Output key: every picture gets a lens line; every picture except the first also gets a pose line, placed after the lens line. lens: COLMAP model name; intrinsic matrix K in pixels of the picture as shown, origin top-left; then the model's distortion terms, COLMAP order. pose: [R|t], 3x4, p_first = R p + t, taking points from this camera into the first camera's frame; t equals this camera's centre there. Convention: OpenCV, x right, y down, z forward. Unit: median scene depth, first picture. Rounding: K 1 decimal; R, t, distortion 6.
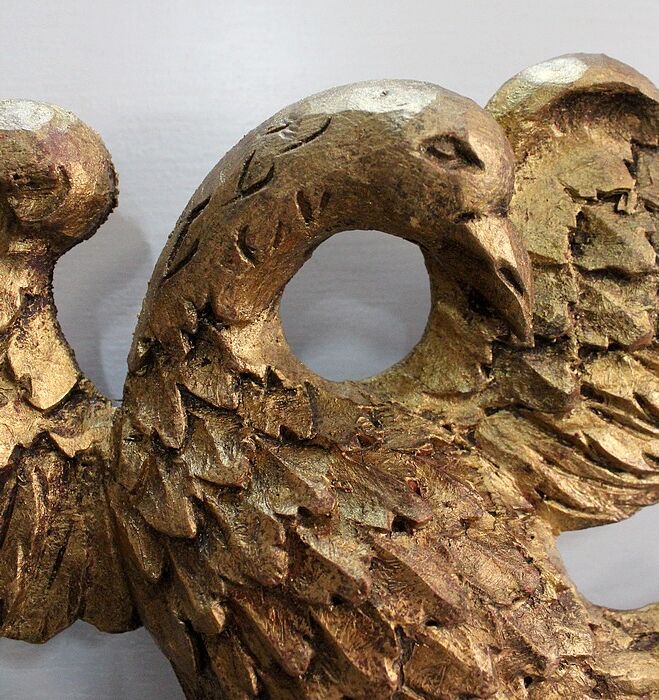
lens RADIAL K [[870.3, 0, 355.6], [0, 870.3, 338.8], [0, 0, 1]] dist [-0.141601, 0.000000]
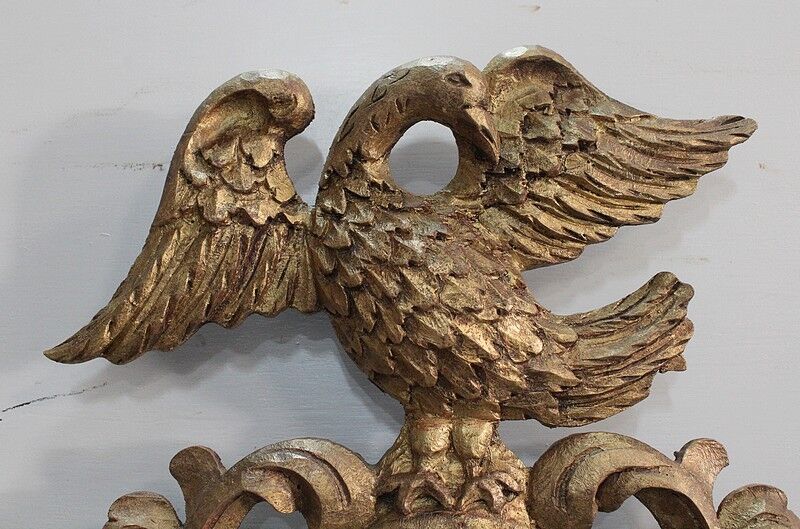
lens RADIAL K [[957.0, 0, 402.0], [0, 957.0, 263.6], [0, 0, 1]] dist [-0.050131, 0.000000]
pose [[0.996765, -0.006296, -0.080129, 0.143899], [-0.008114, 0.983952, -0.178249, 0.680725], [0.079965, 0.178322, 0.980718, -1.378914]]
